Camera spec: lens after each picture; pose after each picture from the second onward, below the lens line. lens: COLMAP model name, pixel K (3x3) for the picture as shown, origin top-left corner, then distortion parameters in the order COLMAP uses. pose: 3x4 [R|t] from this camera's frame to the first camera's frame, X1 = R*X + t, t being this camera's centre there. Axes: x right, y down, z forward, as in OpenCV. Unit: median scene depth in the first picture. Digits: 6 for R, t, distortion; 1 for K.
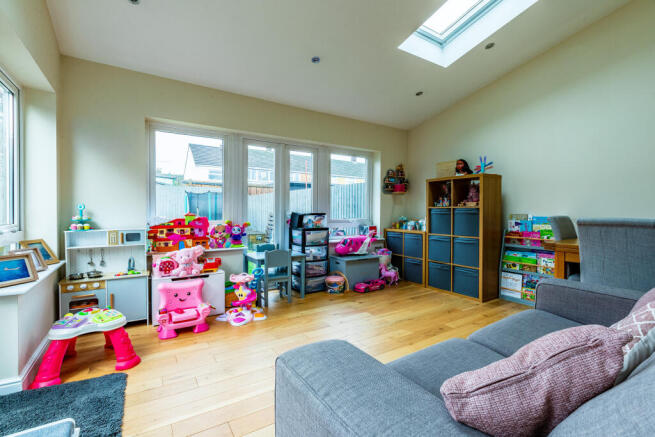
lens RADIAL K [[304.7, 0, 327.5], [0, 304.7, 212.8], [0, 0, 1]] dist [-0.002269, -0.000756]
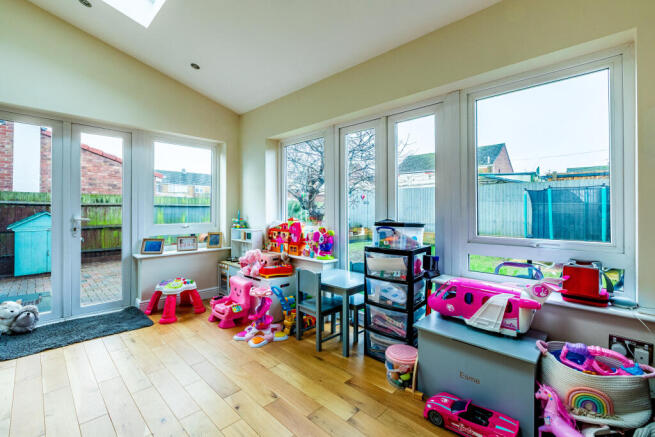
lens RADIAL K [[291.6, 0, 305.7], [0, 291.6, 207.3], [0, 0, 1]] dist [-0.000189, -0.000071]
pose [[0.193015, -0.015131, -0.981079, 0.539115], [-0.004907, 0.999854, -0.016386, -0.020472], [0.981183, 0.007977, 0.192913, 0.858749]]
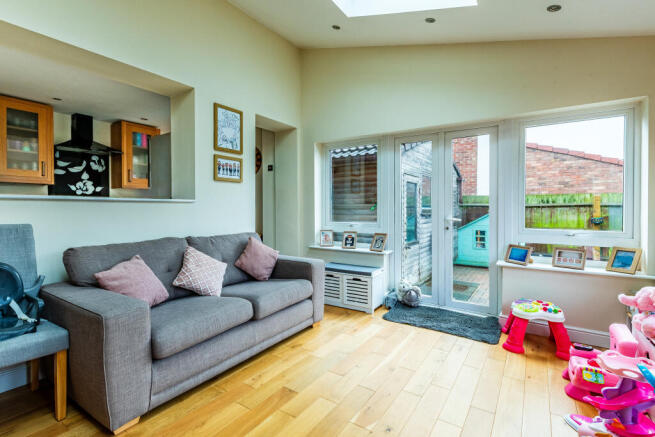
lens RADIAL K [[304.7, 0, 327.5], [0, 304.7, 212.8], [0, 0, 1]] dist [-0.002269, -0.000756]
pose [[-0.912420, -0.006316, -0.409207, 0.313642], [-0.012138, 0.999859, 0.011632, -0.024010], [0.409076, 0.015581, -0.912367, 1.108732]]
